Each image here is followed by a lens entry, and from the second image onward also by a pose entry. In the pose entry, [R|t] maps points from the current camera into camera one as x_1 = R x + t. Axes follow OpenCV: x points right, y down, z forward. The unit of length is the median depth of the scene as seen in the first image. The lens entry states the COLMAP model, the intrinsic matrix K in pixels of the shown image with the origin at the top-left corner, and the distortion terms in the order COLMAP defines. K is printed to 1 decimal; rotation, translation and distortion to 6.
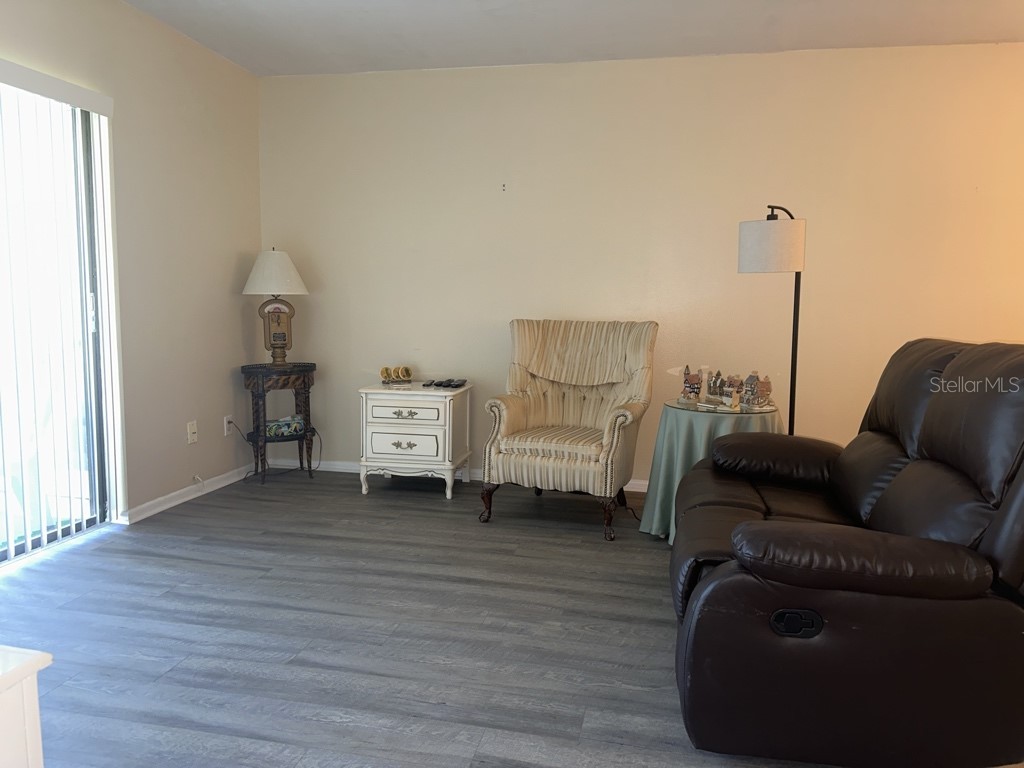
lens RADIAL K [[717.5, 0, 512.0], [0, 717.5, 384.0], [0, 0, 1]] dist [0.080706, -0.003244]
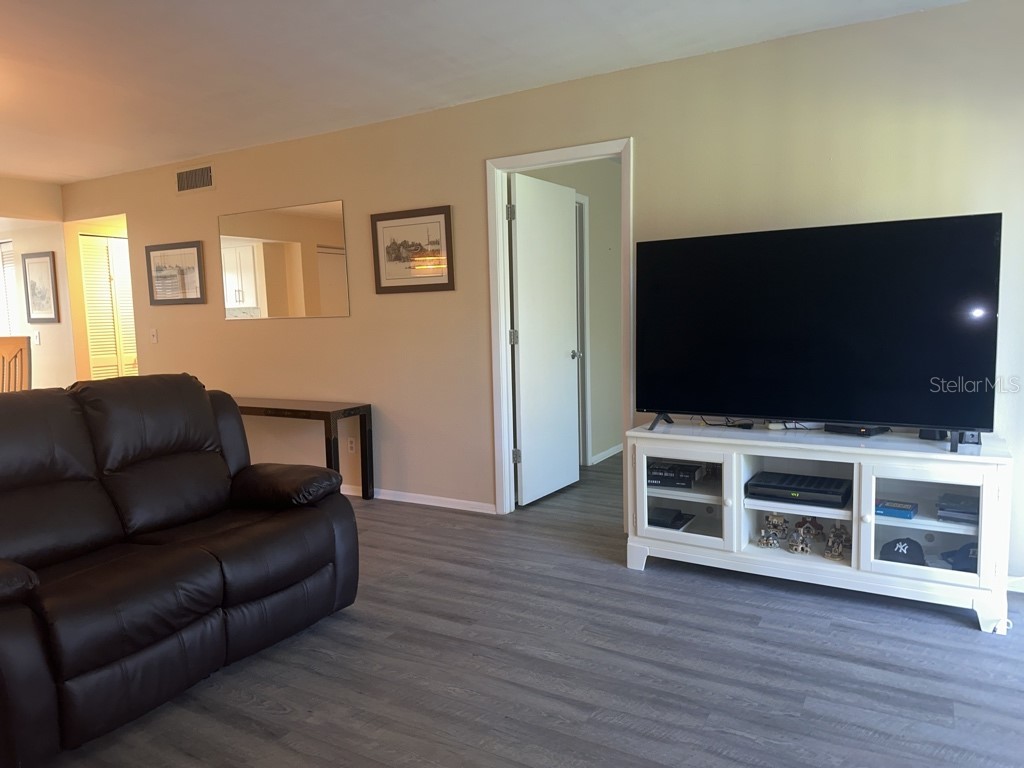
lens RADIAL K [[717.5, 0, 512.0], [0, 717.5, 384.0], [0, 0, 1]] dist [0.080706, -0.003244]
pose [[-0.949463, -0.017539, 0.313389, -0.517401], [0.054537, 0.974032, 0.219742, -0.295573], [-0.309105, 0.225728, -0.923851, 1.920900]]
